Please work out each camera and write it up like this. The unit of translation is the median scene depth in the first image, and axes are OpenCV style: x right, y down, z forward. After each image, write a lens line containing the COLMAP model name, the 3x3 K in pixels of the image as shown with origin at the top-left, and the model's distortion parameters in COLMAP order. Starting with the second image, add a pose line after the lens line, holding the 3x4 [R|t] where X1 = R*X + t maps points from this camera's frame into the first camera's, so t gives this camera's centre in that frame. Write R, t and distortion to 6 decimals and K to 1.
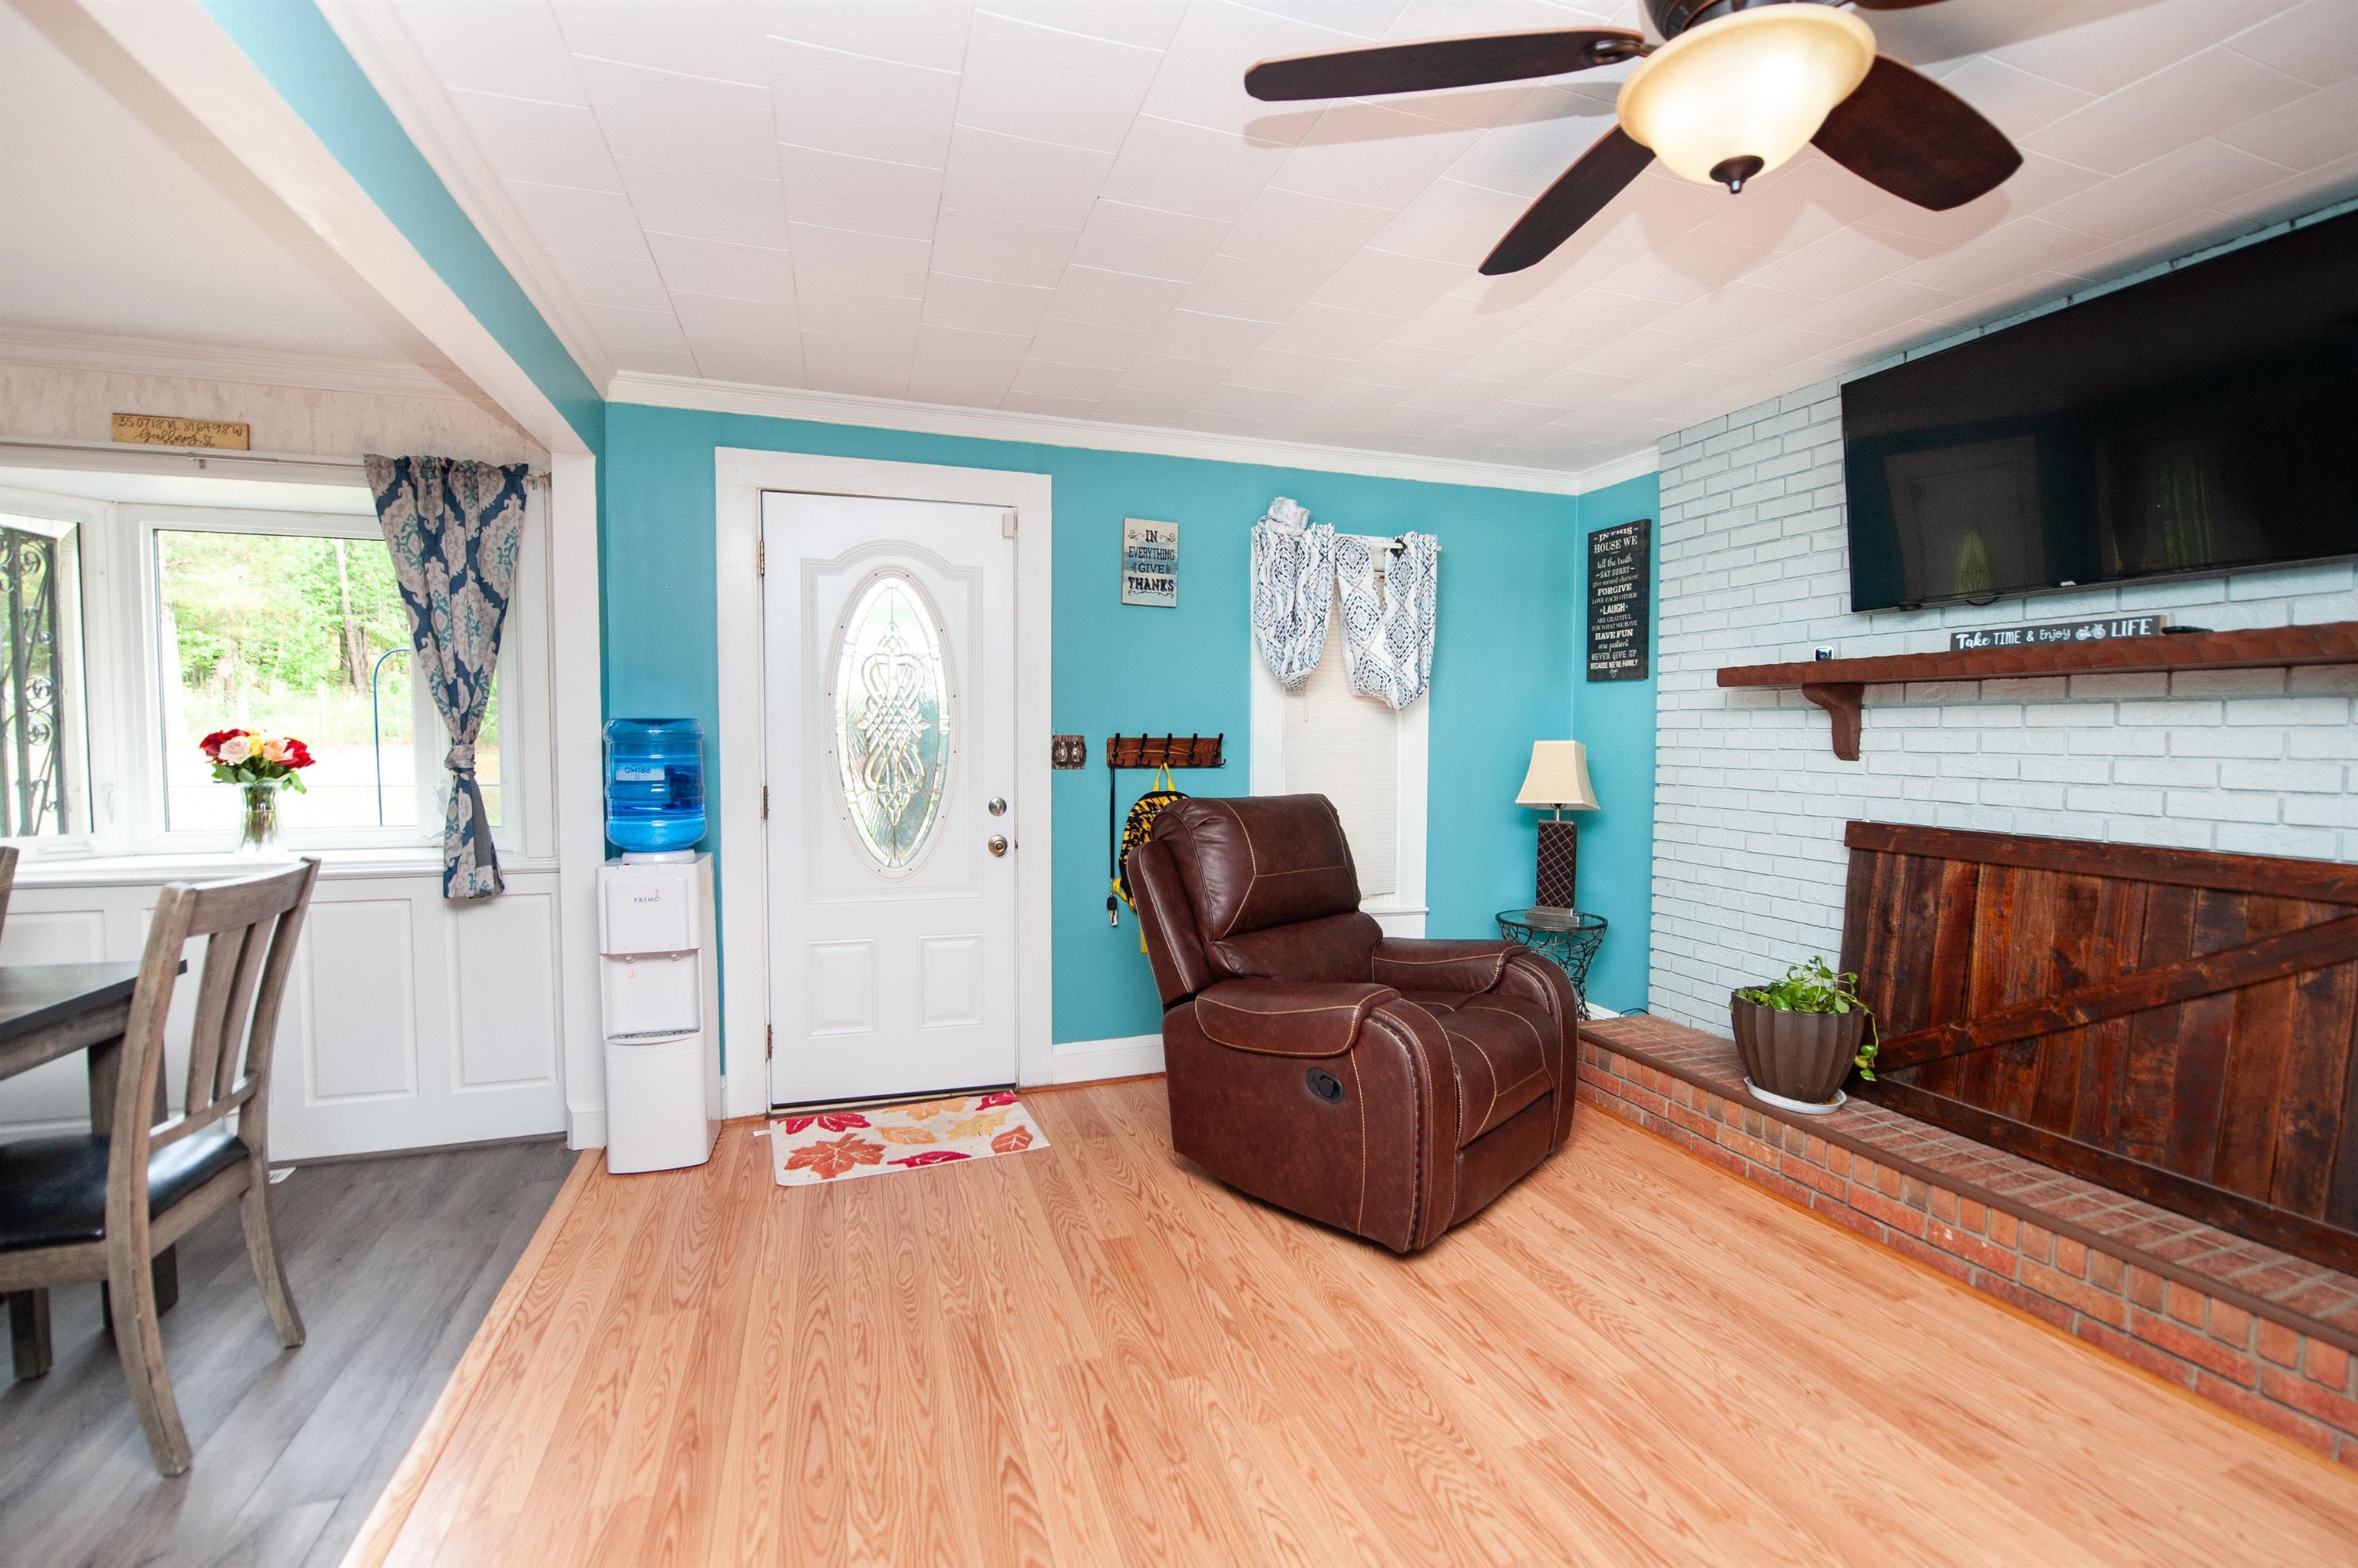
lens RADIAL K [[1017.4, 0, 1179.0], [0, 1017.4, 784.0], [0, 0, 1]] dist [-0.000559, -0.000223]
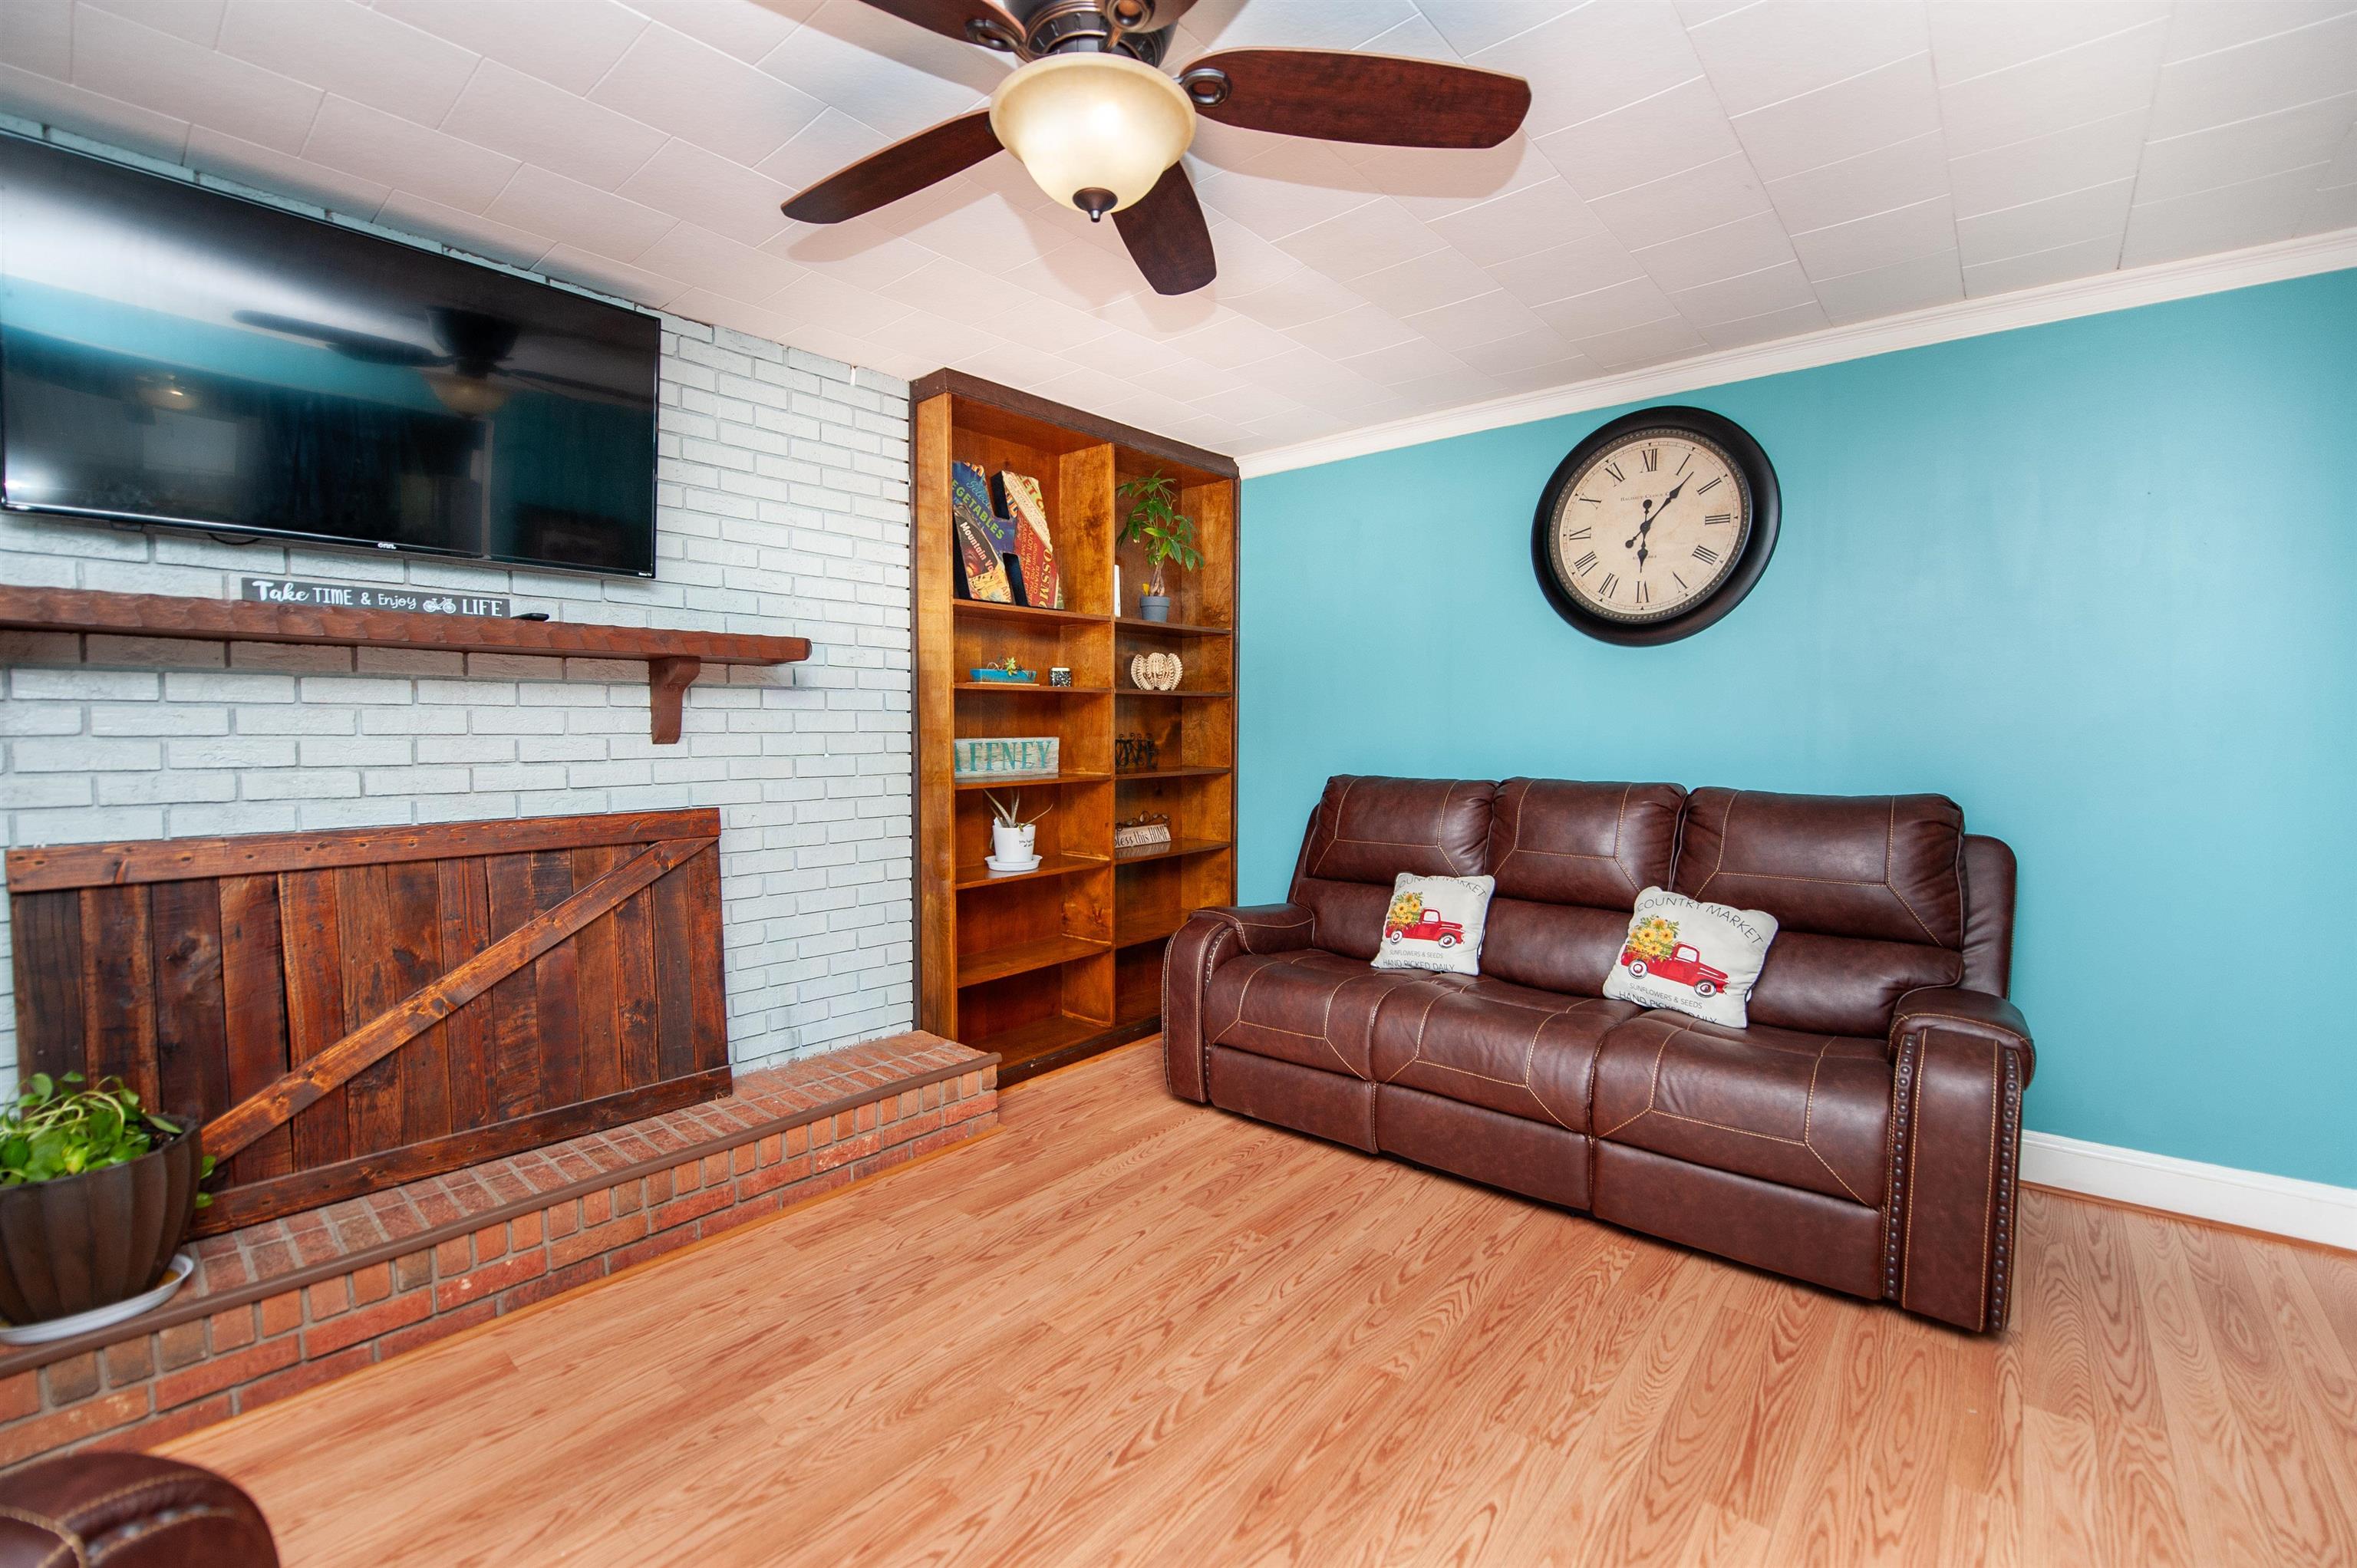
lens RADIAL K [[1028.3, 0, 1186.2], [0, 1028.3, 784.2], [0, 0, 1]] dist [-0.023620, -0.000833]
pose [[-0.531503, -0.059213, 0.844984, -0.296293], [0.031320, 0.995498, 0.089460, -0.046547], [-0.846477, 0.074013, -0.527255, 0.943256]]
